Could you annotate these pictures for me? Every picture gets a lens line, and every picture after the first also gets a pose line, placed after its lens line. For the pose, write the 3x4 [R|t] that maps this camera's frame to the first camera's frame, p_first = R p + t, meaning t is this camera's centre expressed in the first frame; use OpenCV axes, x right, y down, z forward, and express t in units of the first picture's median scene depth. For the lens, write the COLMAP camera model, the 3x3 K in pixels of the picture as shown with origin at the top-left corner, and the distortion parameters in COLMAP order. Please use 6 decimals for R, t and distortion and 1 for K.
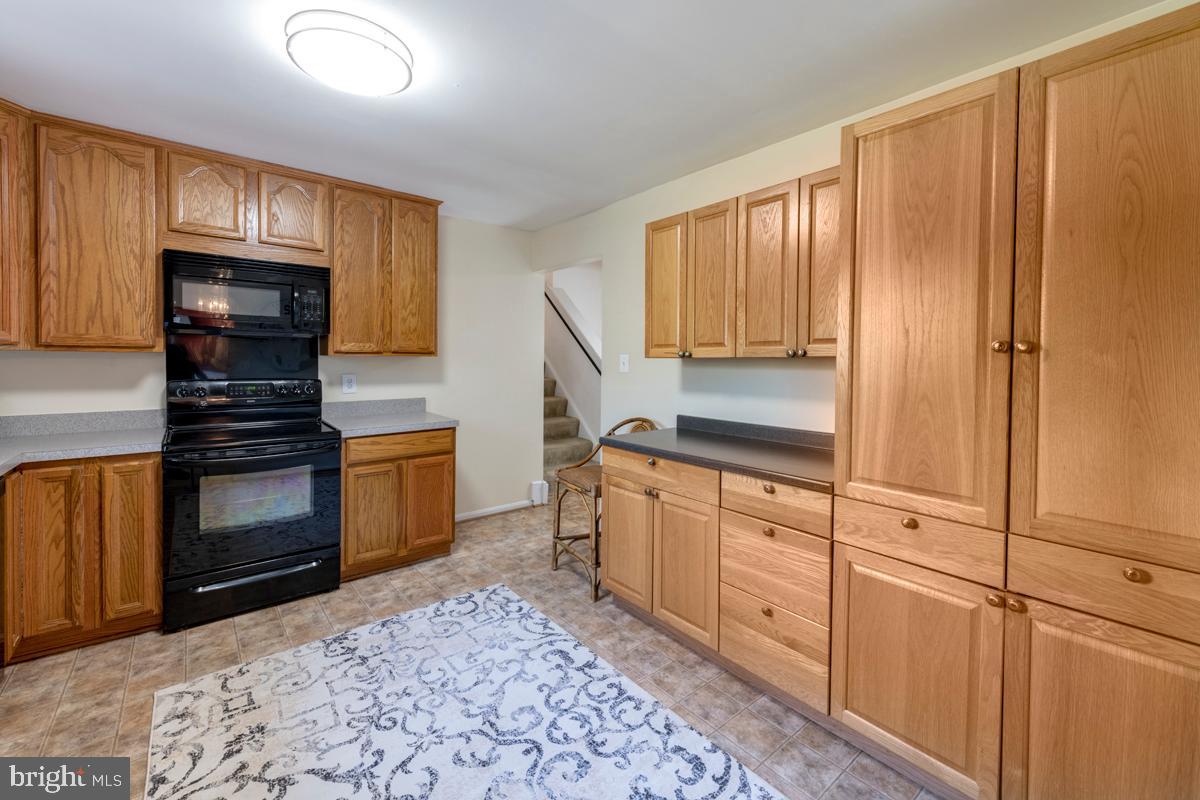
lens RADIAL K [[476.2, 0, 600.5], [0, 476.2, 373.4], [0, 0, 1]] dist [0.000357, -0.000093]
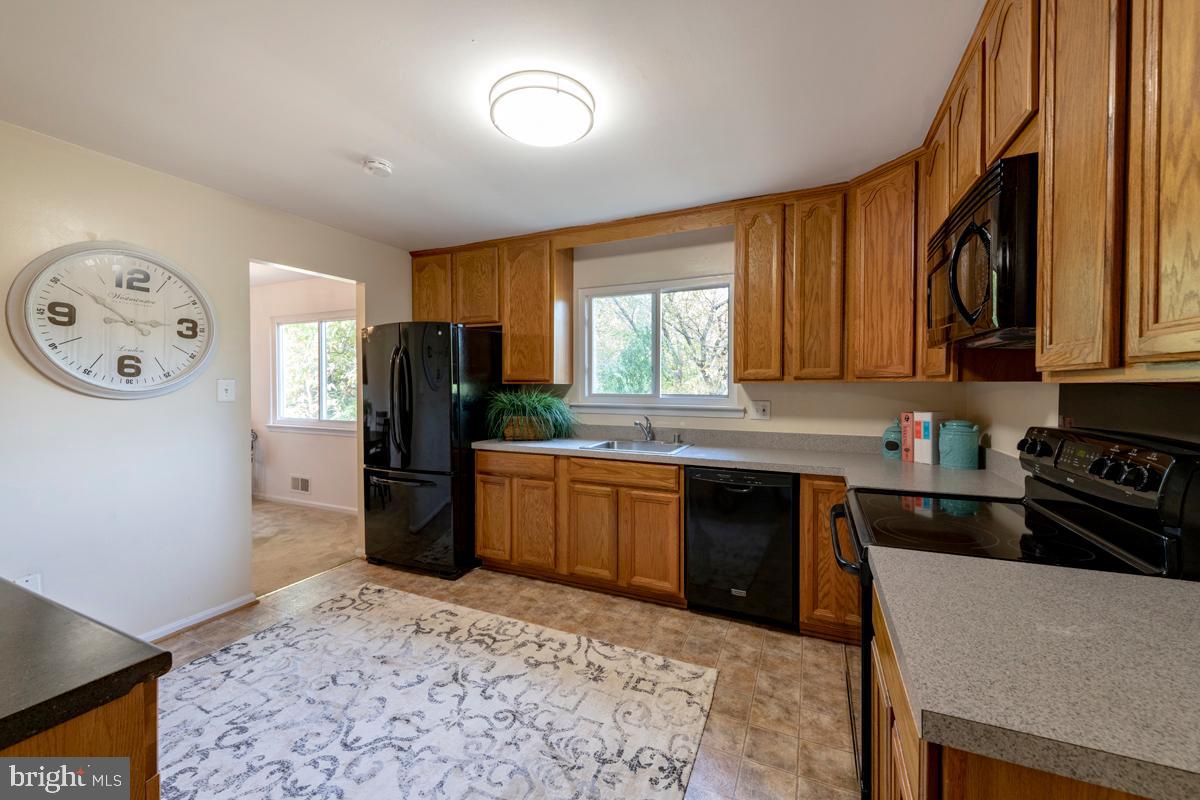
lens RADIAL K [[476.2, 0, 600.5], [0, 476.2, 373.4], [0, 0, 1]] dist [0.000357, -0.000093]
pose [[-0.903989, -0.019638, -0.427104, -0.163594], [-0.023022, 0.999731, 0.002761, -0.066294], [0.426935, 0.012329, -0.904198, 2.066828]]
